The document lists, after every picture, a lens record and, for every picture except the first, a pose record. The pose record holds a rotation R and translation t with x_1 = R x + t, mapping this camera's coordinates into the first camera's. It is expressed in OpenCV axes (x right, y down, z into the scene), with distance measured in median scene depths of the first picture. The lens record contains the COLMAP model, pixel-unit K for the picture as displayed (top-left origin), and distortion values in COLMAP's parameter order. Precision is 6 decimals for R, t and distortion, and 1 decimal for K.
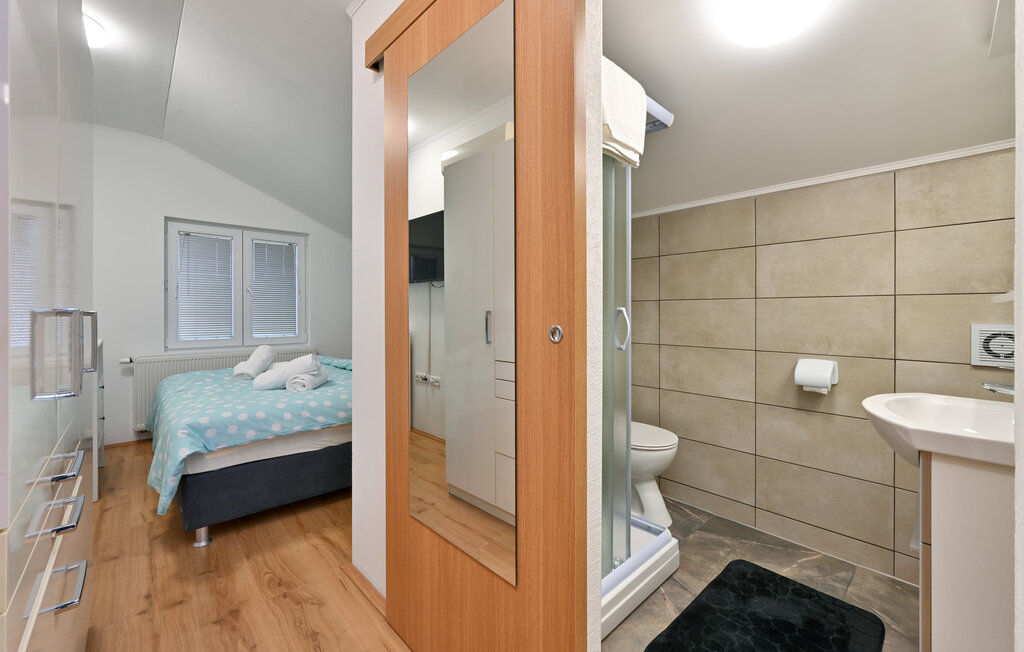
lens RADIAL K [[410.2, 0, 541.2], [0, 410.2, 311.7], [0, 0, 1]] dist [-0.002911, -0.000143]
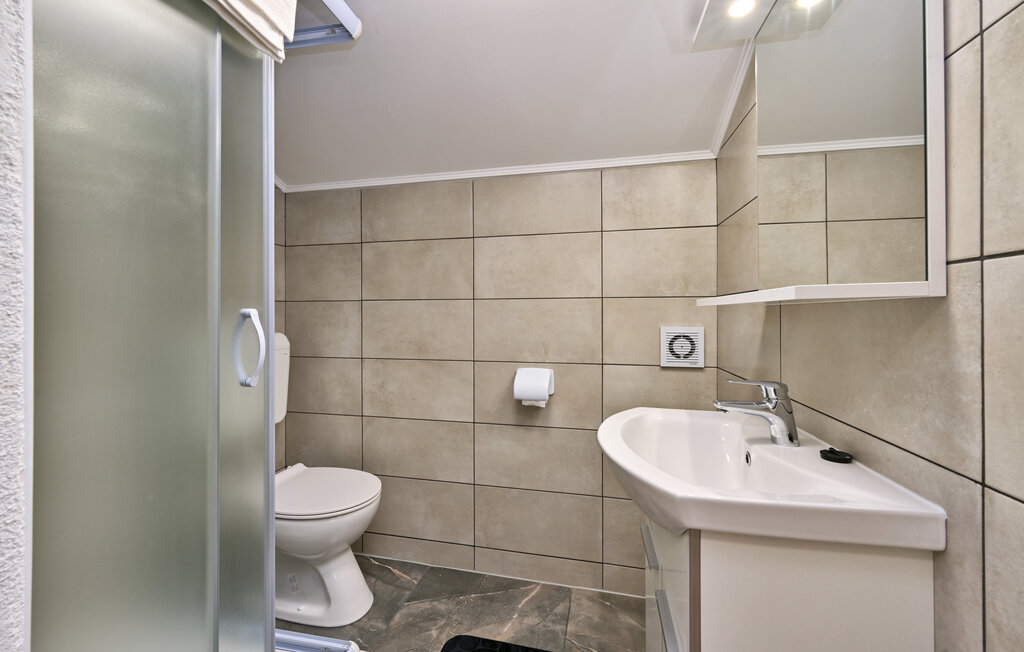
lens RADIAL K [[403.6, 0, 520.6], [0, 403.6, 314.4], [0, 0, 1]] dist [-0.001895, -0.000035]
pose [[0.832713, -0.002411, 0.553700, 0.160083], [0.002810, 0.999996, 0.000128, -0.001408], [-0.553698, 0.001449, 0.832716, 0.284041]]
